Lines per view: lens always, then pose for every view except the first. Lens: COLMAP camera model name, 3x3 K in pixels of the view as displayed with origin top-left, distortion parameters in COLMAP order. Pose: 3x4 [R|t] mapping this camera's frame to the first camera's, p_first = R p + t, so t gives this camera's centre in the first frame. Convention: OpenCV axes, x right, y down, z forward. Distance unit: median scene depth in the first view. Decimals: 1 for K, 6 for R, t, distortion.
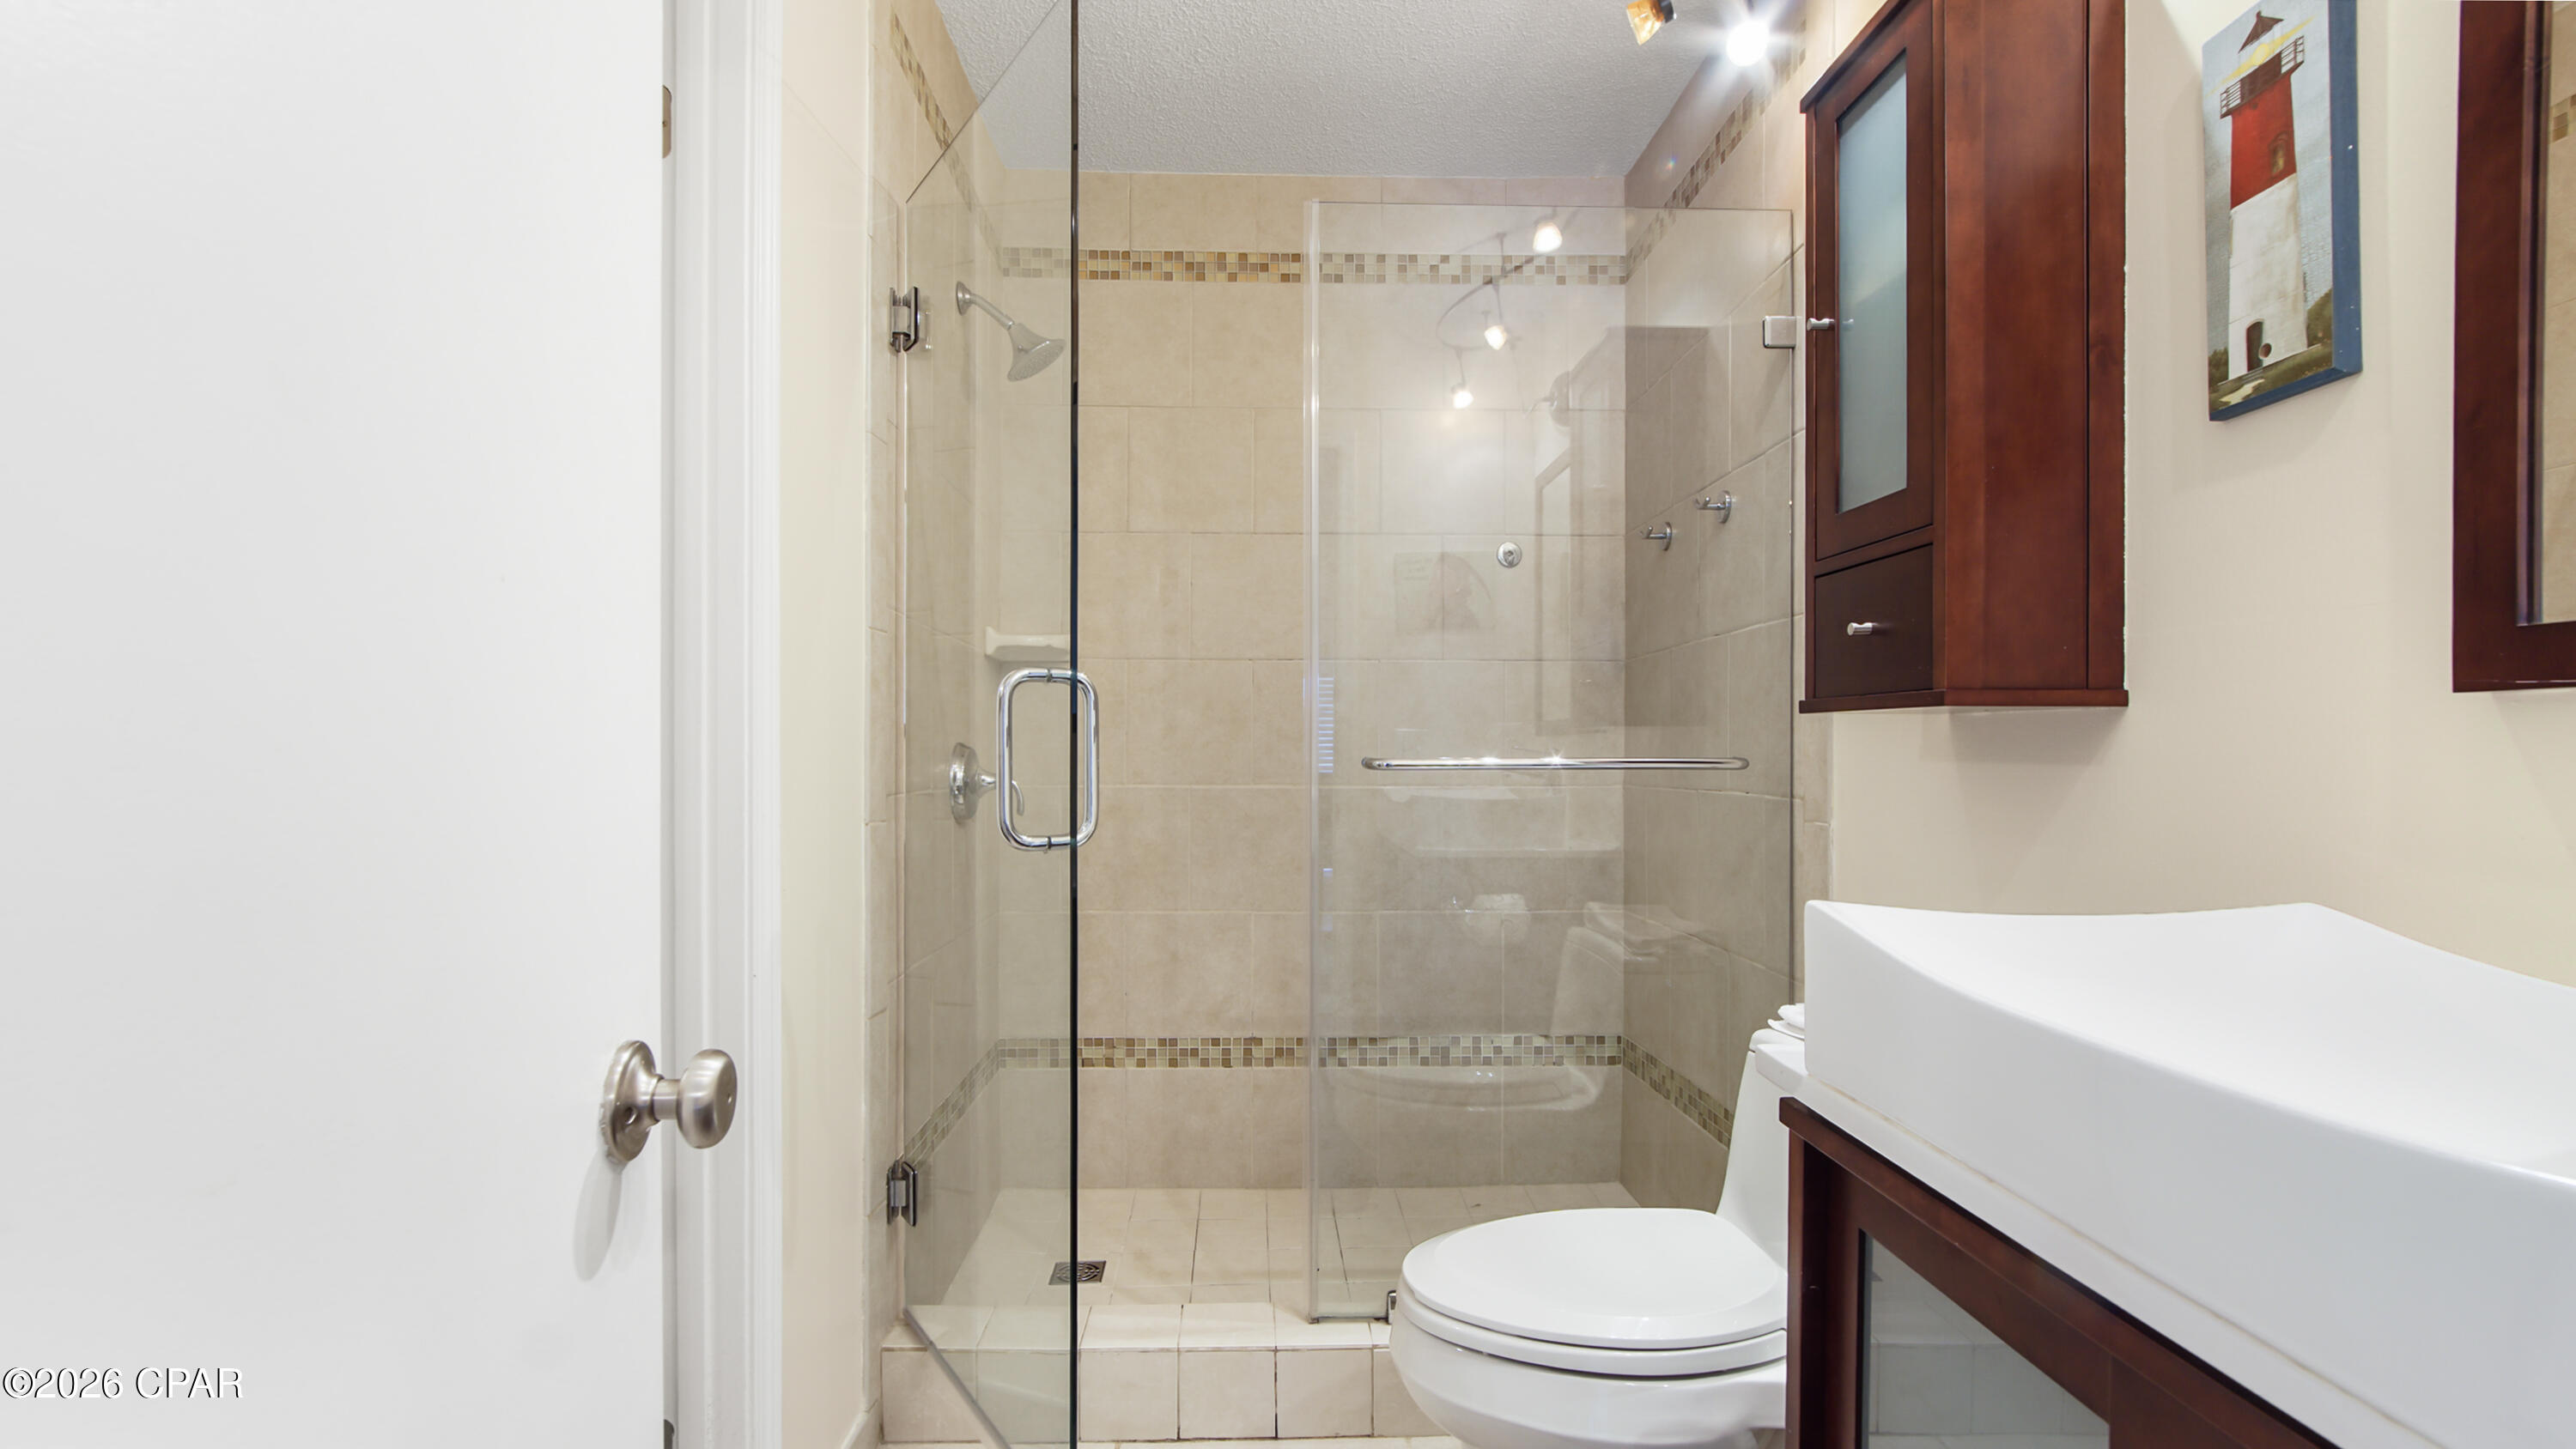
lens RADIAL K [[1212.5, 0, 1294.5], [0, 1212.5, 737.6], [0, 0, 1]] dist [-0.012464, 0.003841]
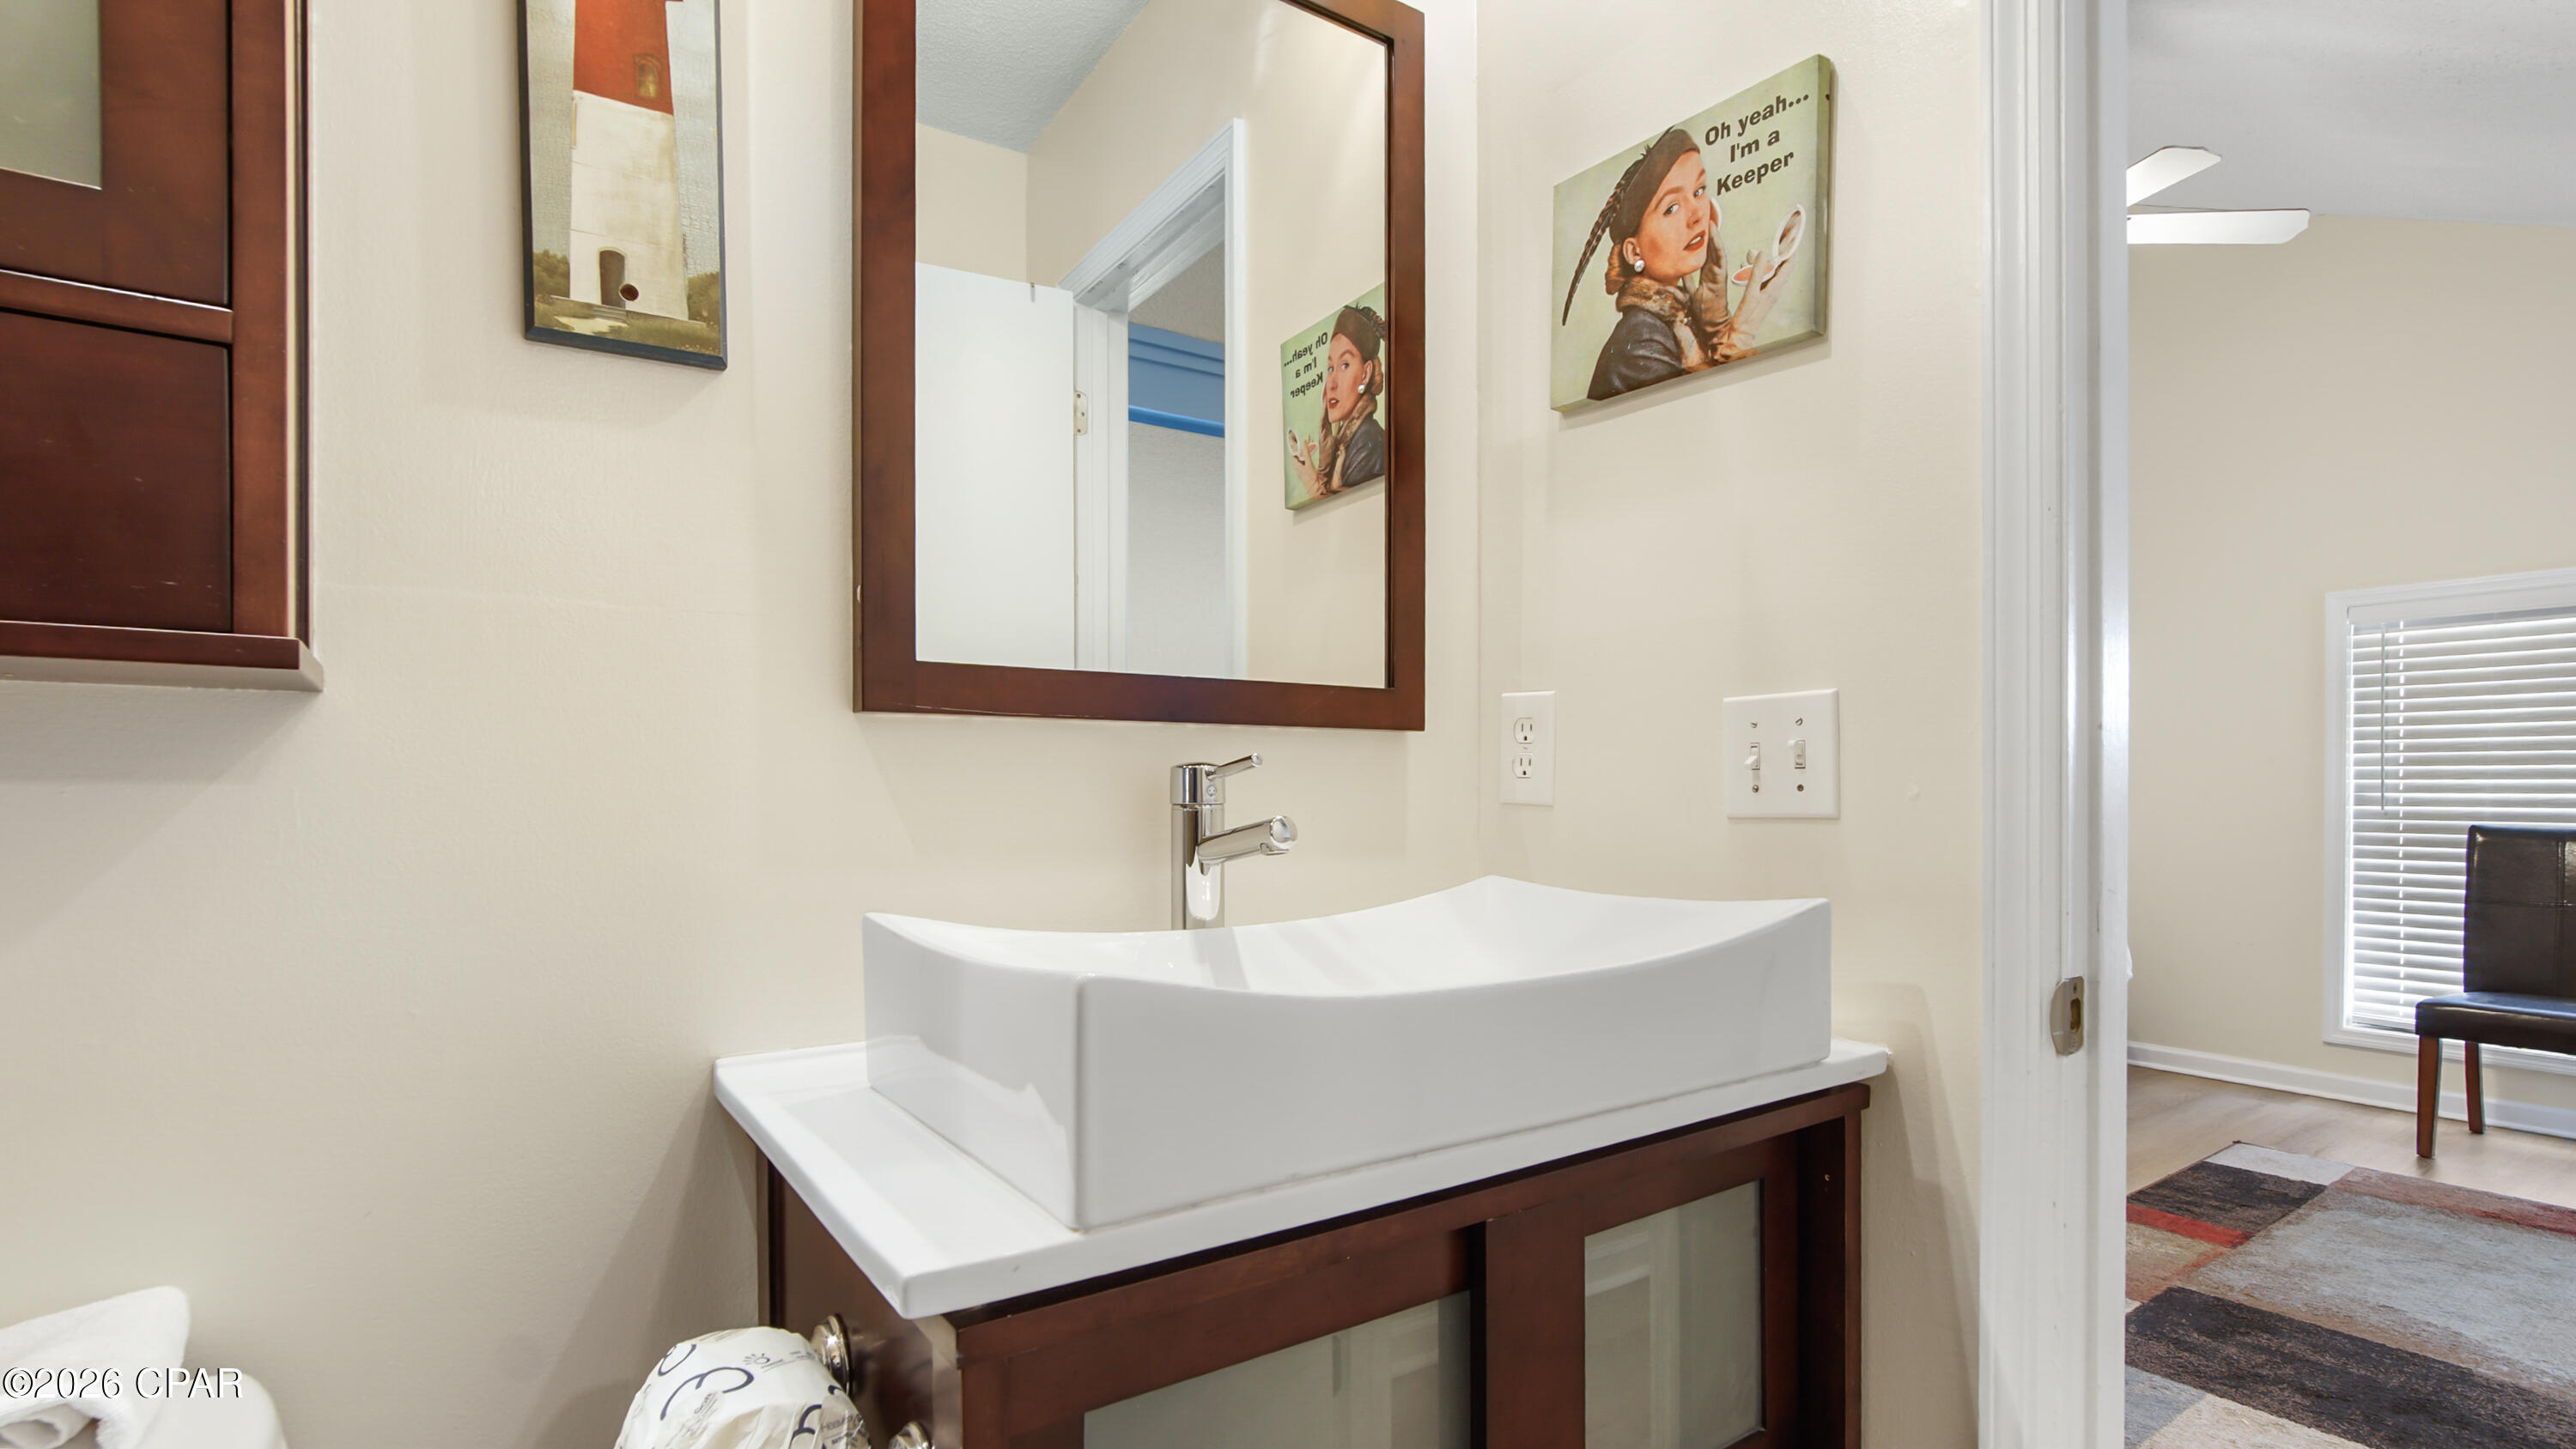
lens RADIAL K [[1212.5, 0, 1275.4], [0, 1212.5, 798.0], [0, 0, 1]] dist [-0.012464, 0.003841]
pose [[-0.545350, -0.010802, 0.838139, -0.166982], [-0.010163, 0.999929, 0.006274, 0.027630], [-0.838147, -0.005096, -0.545421, 1.091674]]
